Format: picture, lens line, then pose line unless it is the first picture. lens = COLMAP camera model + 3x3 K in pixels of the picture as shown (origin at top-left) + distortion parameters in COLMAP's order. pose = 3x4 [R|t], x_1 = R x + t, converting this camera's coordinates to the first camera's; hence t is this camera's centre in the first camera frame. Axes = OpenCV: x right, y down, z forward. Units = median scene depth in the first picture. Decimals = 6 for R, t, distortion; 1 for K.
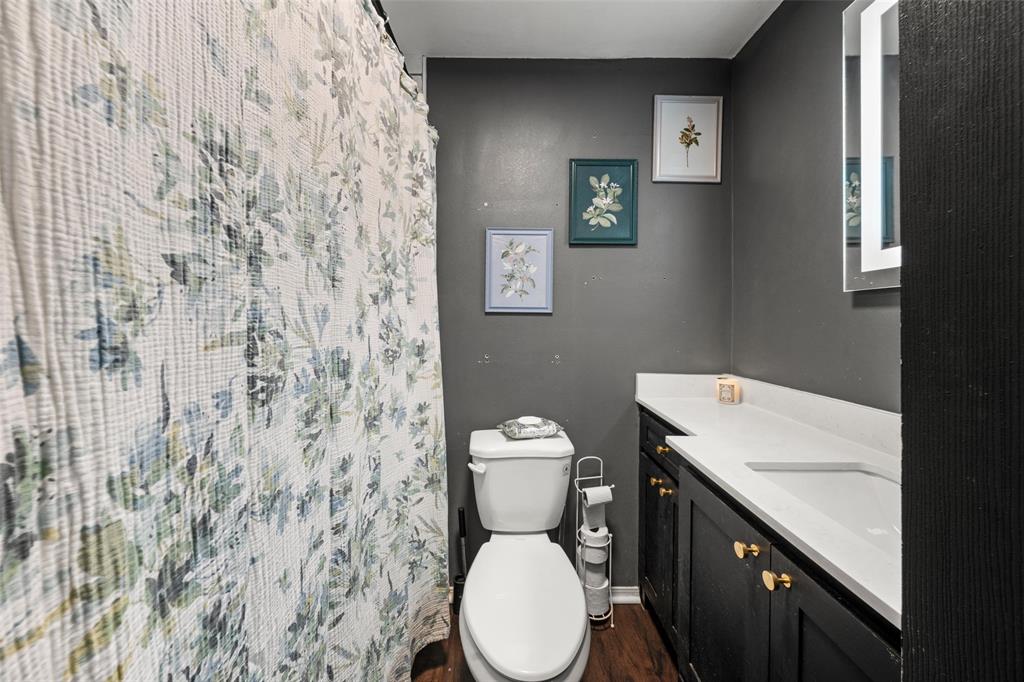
lens RADIAL K [[354.8, 0, 504.4], [0, 354.8, 321.5], [0, 0, 1]] dist [-0.000269, -0.000640]
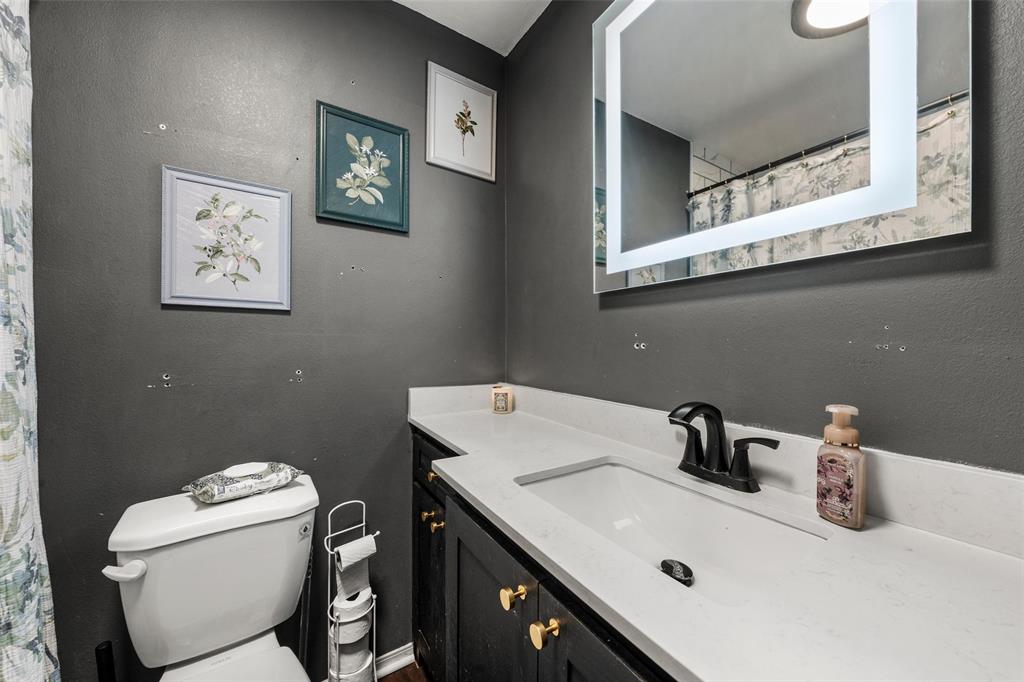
lens RADIAL K [[354.8, 0, 511.5], [0, 354.8, 343.4], [0, 0, 1]] dist [-0.000269, -0.000640]
pose [[0.841510, 0.002729, 0.540235, 0.130537], [0.001662, 0.999969, -0.007641, 0.049752], [-0.540240, 0.007328, 0.841479, 0.174286]]
